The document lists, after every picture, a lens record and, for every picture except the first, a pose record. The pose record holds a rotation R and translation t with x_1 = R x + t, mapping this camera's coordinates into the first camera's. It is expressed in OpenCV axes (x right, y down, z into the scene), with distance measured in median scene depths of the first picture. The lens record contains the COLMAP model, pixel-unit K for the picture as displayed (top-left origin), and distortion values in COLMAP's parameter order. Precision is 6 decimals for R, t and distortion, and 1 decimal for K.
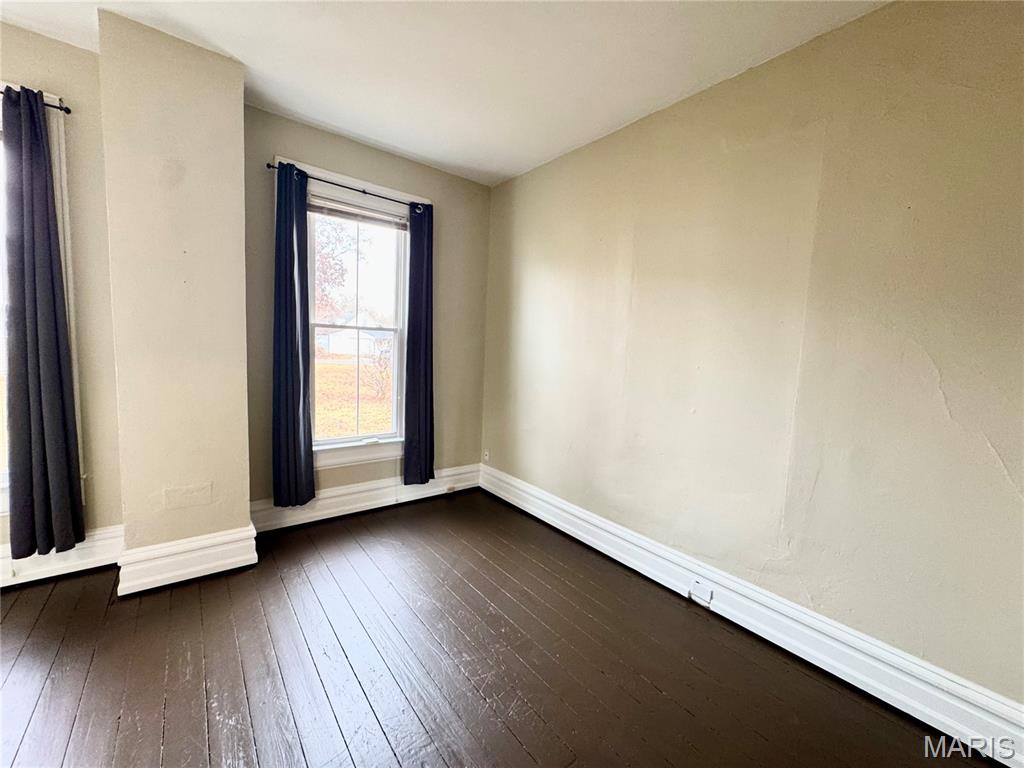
lens RADIAL K [[416.7, 0, 509.1], [0, 416.7, 362.0], [0, 0, 1]] dist [0.013486, -0.000197]
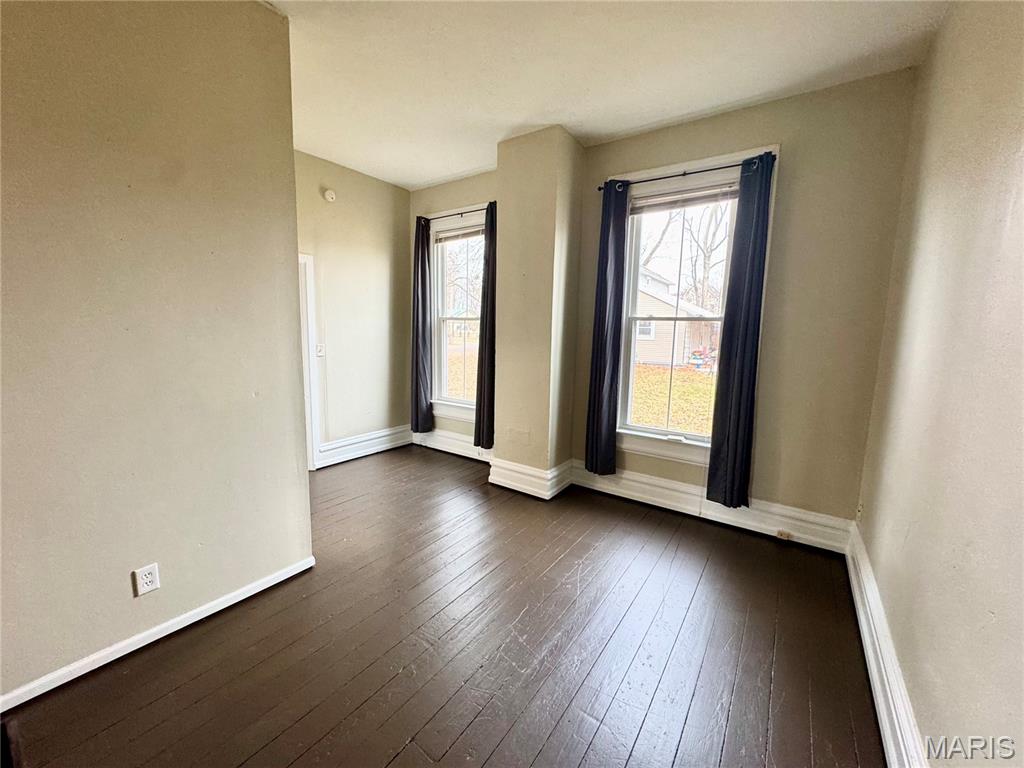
lens RADIAL K [[416.7, 0, 509.1], [0, 416.7, 362.0], [0, 0, 1]] dist [0.013486, -0.000197]
pose [[0.300446, 0.044293, -0.952770, 0.460138], [-0.044890, 0.998471, 0.032262, 0.003306], [0.952742, 0.033077, 0.301975, 0.359459]]
